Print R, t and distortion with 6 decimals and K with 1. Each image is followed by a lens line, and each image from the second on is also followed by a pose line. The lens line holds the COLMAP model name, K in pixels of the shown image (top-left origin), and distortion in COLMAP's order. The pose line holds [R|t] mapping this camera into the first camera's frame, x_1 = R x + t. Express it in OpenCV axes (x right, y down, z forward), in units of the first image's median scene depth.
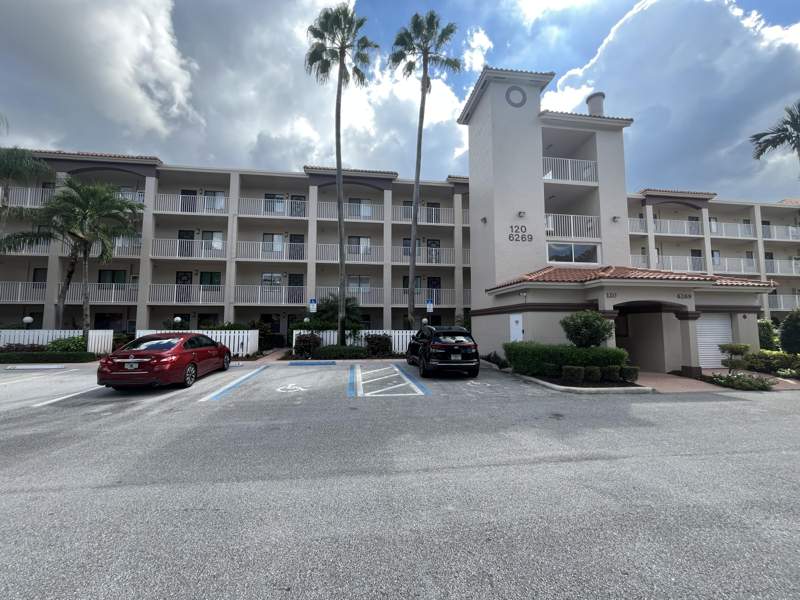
lens RADIAL K [[322.1, 0, 400.0], [0, 322.1, 300.0], [0, 0, 1]] dist [-0.001121, -0.000134]
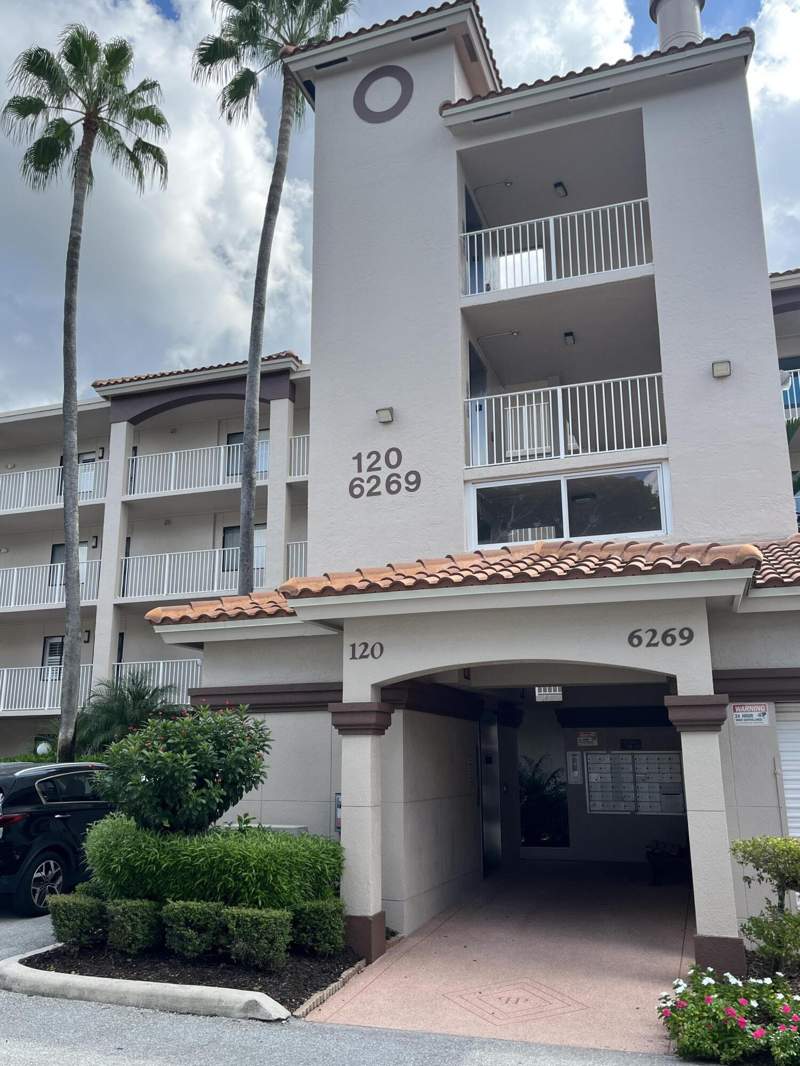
lens RADIAL K [[920.8, 0, 400.0], [0, 920.8, 533.0], [0, 0, 1]] dist [0.349818, -0.000980]
pose [[0.882667, -0.124045, -0.453335, 0.785202], [0.059655, 0.986310, -0.153731, 0.007243], [0.466198, 0.108650, 0.877983, 0.108457]]
